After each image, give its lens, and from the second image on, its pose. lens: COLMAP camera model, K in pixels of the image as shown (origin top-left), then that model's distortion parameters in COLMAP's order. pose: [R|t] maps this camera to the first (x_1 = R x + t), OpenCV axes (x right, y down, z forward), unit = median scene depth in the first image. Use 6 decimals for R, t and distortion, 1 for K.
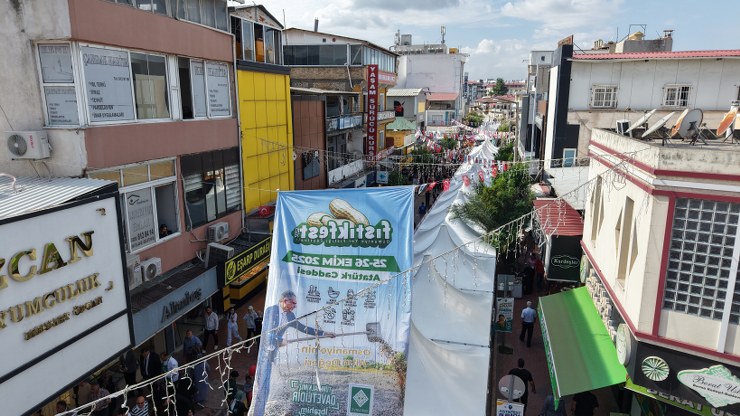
lens RADIAL K [[491.2, 0, 372.0], [0, 491.2, 208.9], [0, 0, 1]] dist [0.002731, -0.009142]
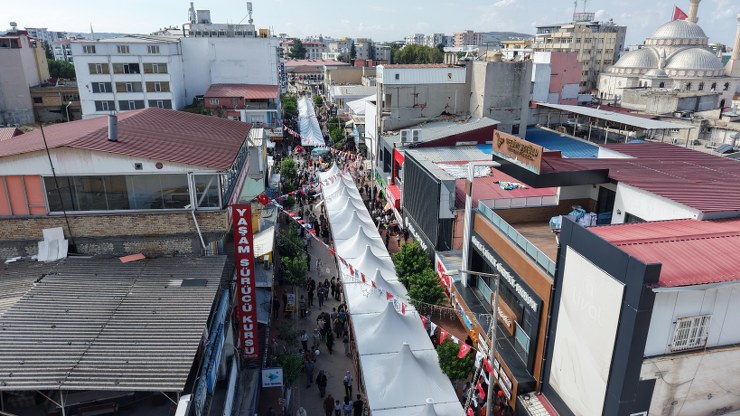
lens RADIAL K [[491.2, 0, 376.2], [0, 491.2, 206.3], [0, 0, 1]] dist [0.002731, -0.009142]
pose [[0.914300, -0.118833, 0.387214, -0.030309], [0.082666, 0.990618, 0.108820, -0.138965], [-0.396513, -0.067485, 0.915545, 0.173381]]
